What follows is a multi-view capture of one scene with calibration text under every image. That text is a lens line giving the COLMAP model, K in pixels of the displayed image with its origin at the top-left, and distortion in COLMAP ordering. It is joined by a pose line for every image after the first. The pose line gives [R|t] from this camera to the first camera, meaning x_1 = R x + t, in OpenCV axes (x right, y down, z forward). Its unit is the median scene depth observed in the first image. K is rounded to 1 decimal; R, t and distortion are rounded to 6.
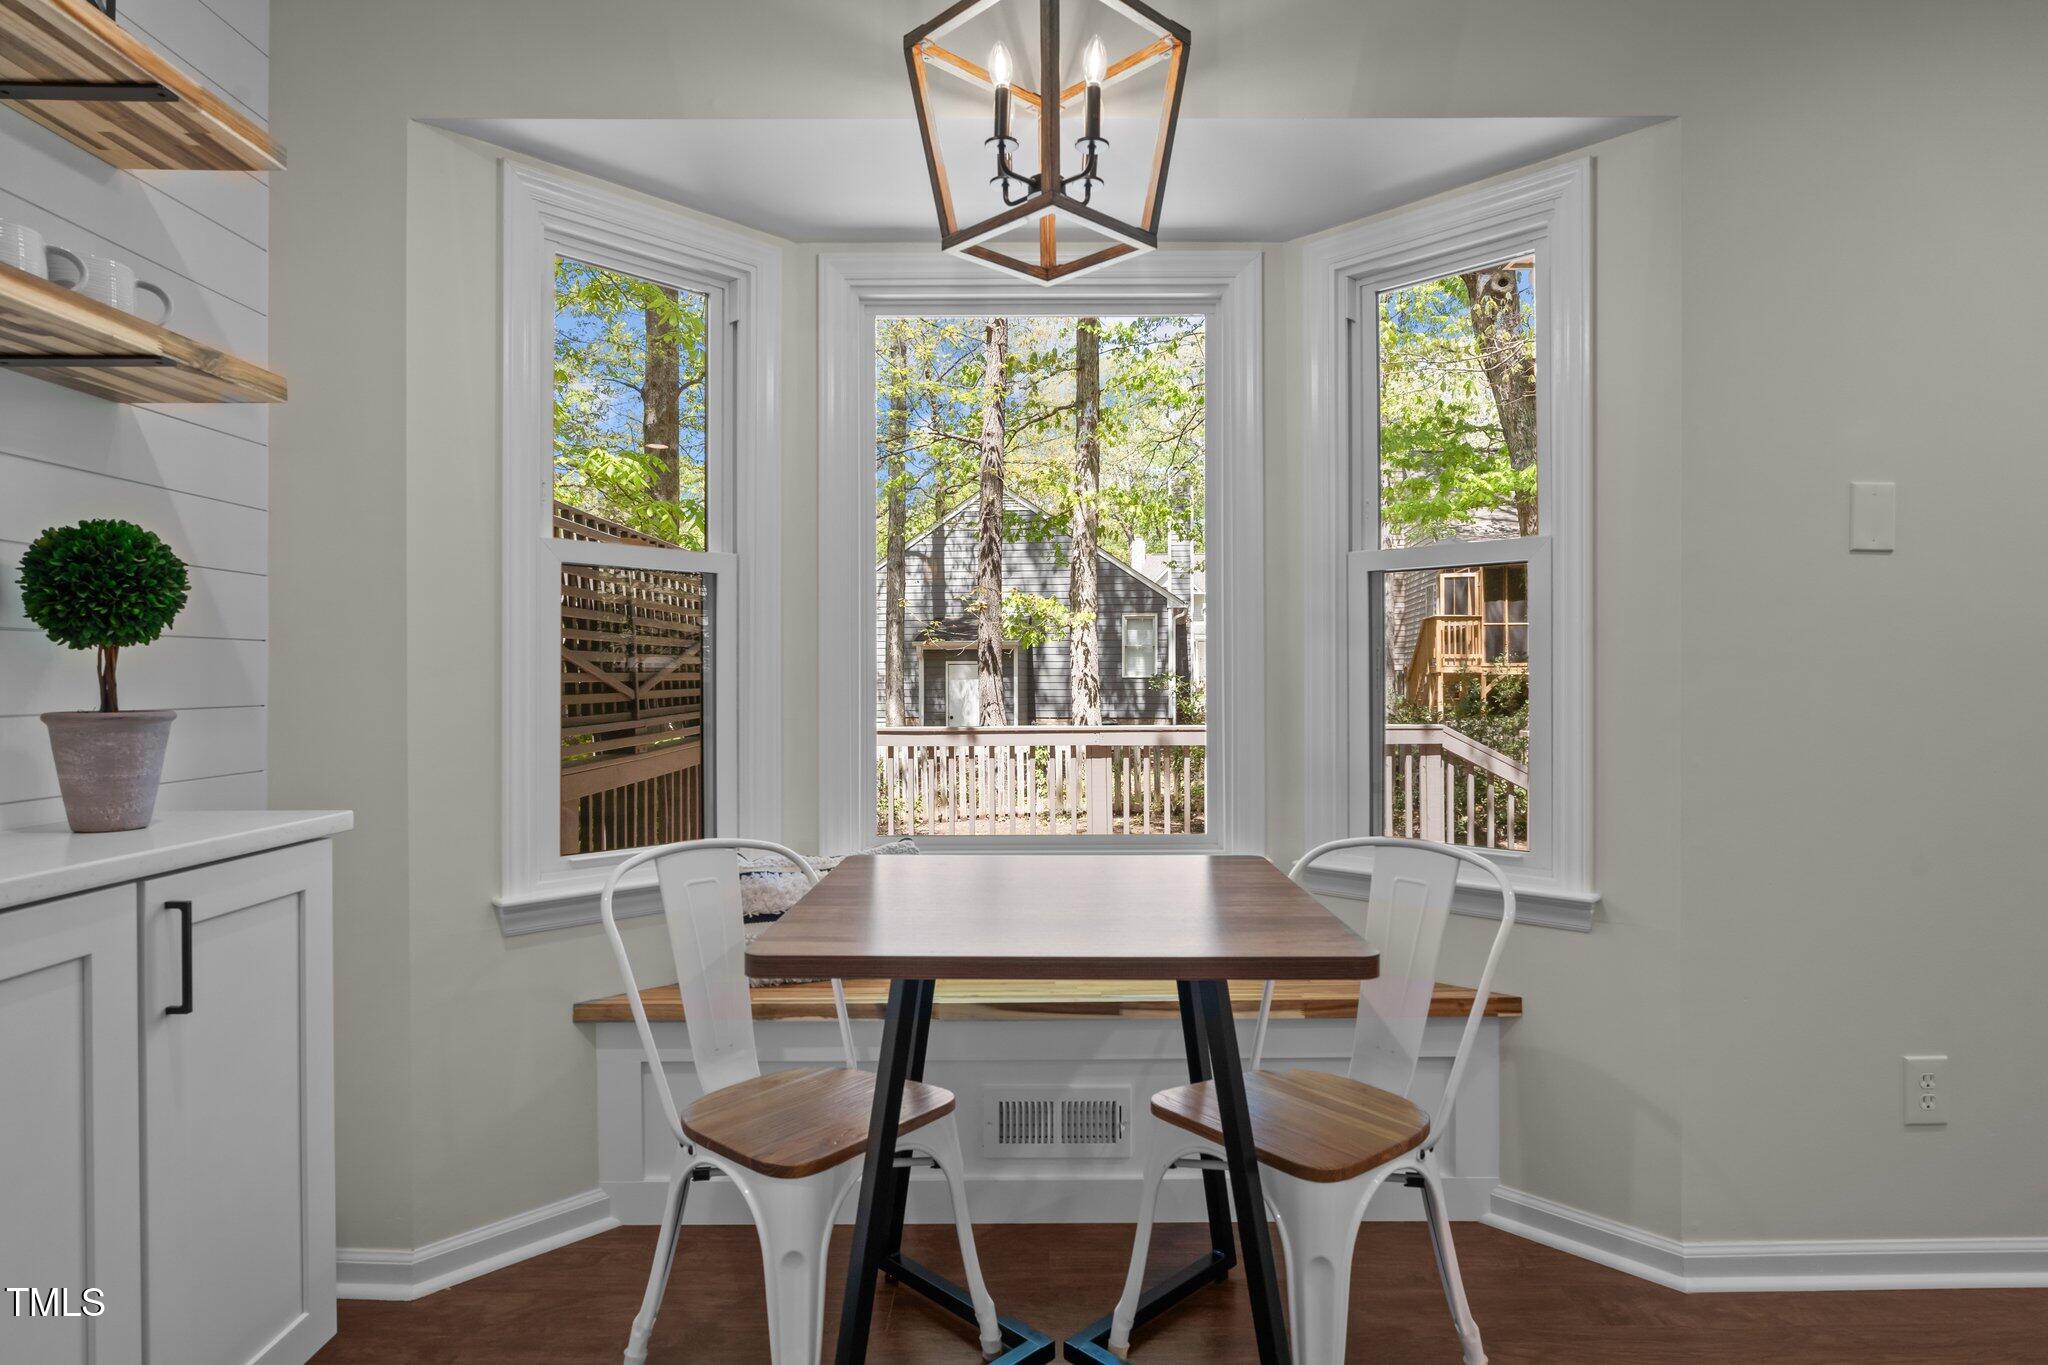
lens RADIAL K [[1129.0, 0, 1024.0], [0, 1129.0, 682.5], [0, 0, 1]] dist [-0.005881, 0.000718]
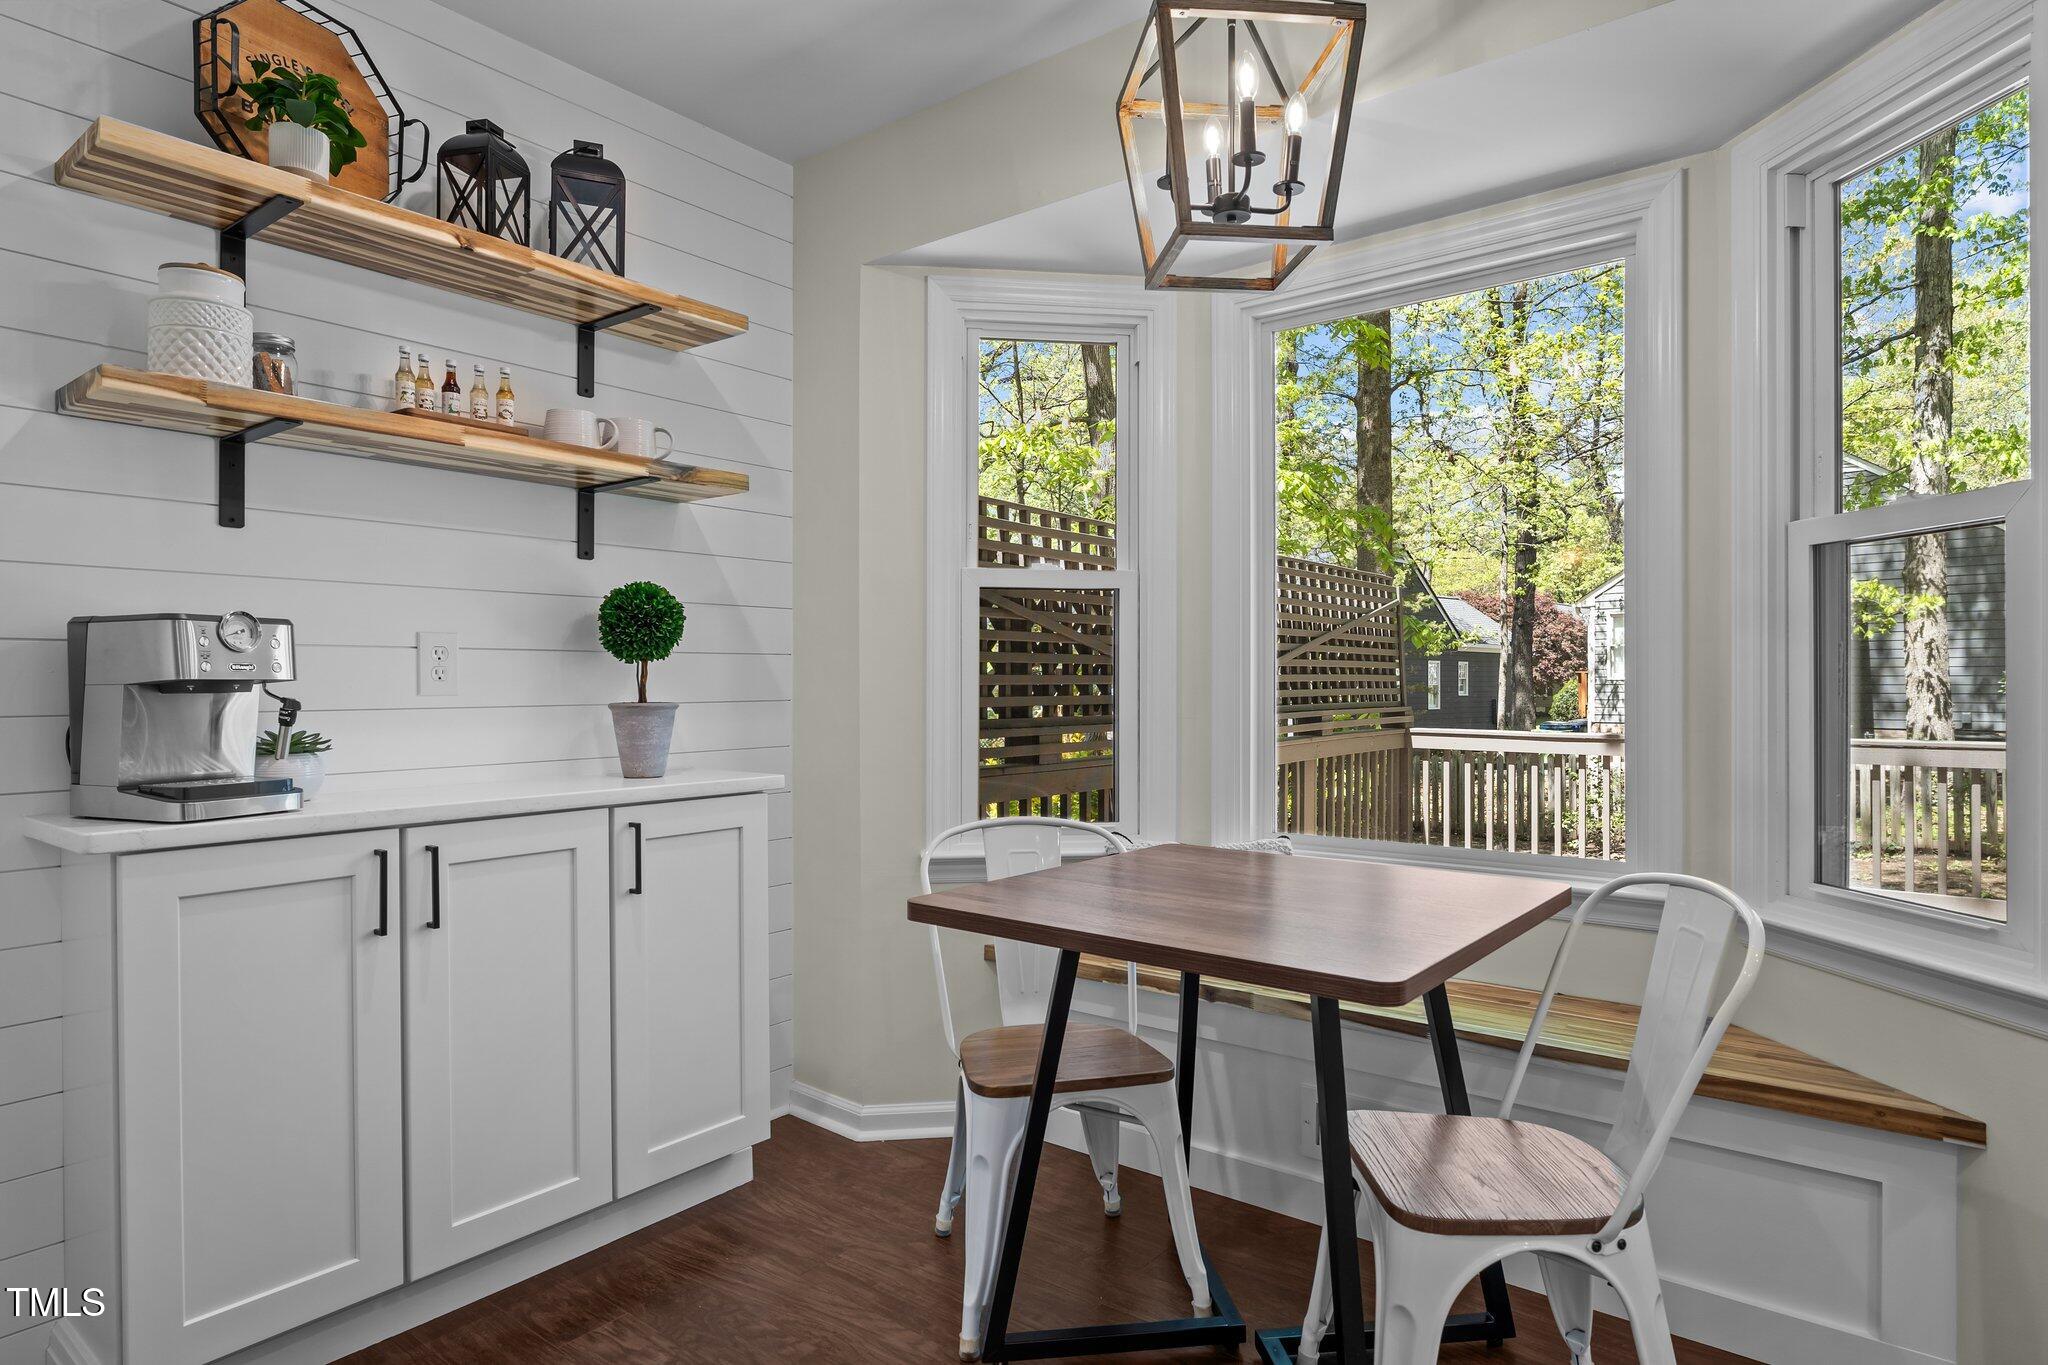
lens RADIAL K [[1121.1, 0, 1023.9], [0, 1121.1, 691.4], [0, 0, 1]] dist [-0.003970, -0.000736]
pose [[0.789897, 0.006497, -0.613206, 0.422823], [-0.002179, 0.999967, 0.007788, -0.002605], [0.613236, -0.004816, 0.789885, 0.059929]]
